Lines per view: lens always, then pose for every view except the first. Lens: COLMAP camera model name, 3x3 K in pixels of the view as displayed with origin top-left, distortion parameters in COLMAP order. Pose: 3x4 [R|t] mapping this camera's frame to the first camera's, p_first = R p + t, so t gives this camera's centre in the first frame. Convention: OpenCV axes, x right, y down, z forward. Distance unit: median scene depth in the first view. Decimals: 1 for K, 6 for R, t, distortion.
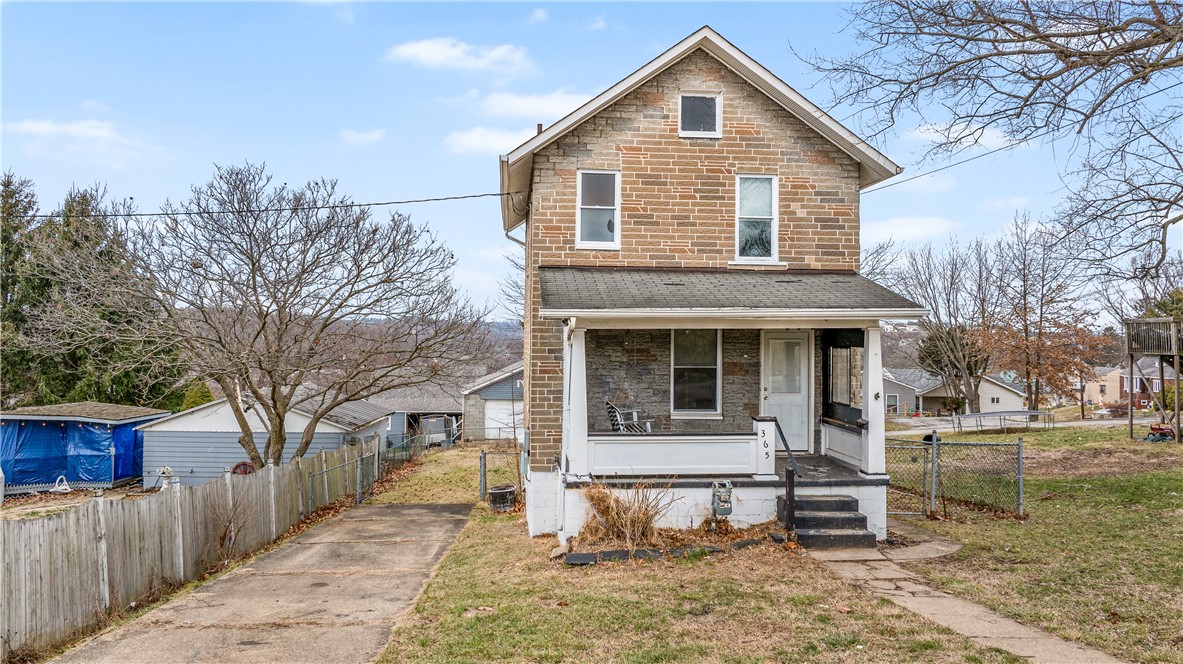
lens RADIAL K [[875.7, 0, 573.8], [0, 875.7, 336.6], [0, 0, 1]] dist [-0.023553, -0.000643]
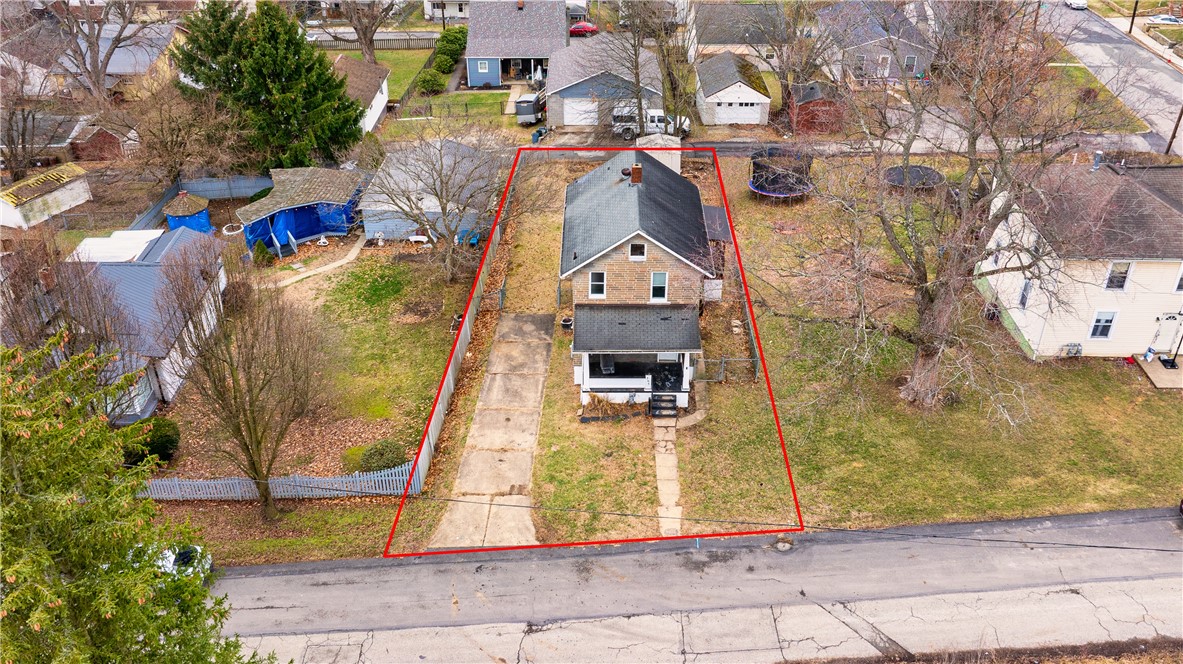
lens RADIAL K [[967.3, 0, 591.5], [0, 967.3, 332.0], [0, 0, 1]] dist [-0.030392, -0.000121]
pose [[0.996449, 0.040916, -0.073588, 0.229243], [0.006984, 0.830807, 0.556517, -1.642926], [0.083908, -0.555054, 0.827571, -1.482102]]
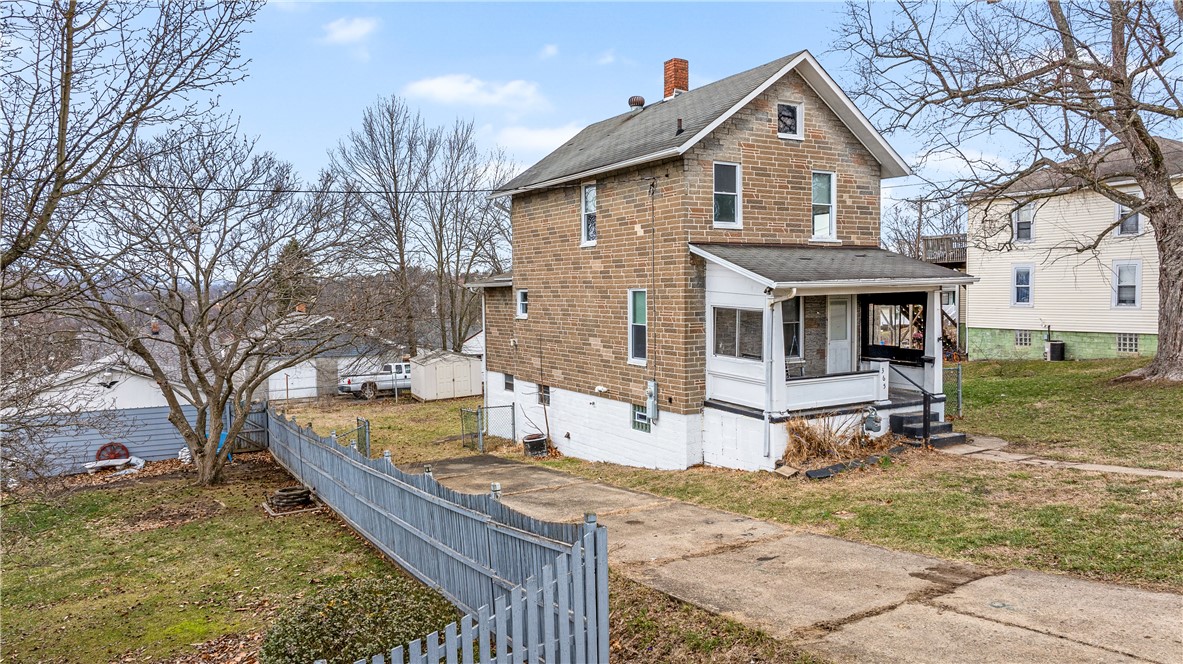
lens RADIAL K [[838.0, 0, 590.7], [0, 838.0, 360.7], [0, 0, 1]] dist [-0.033121, 0.000158]
pose [[0.901417, -0.057125, 0.429166, -0.648397], [0.018863, 0.995498, 0.092887, -0.028862], [-0.432540, -0.075634, 0.898437, 0.028303]]
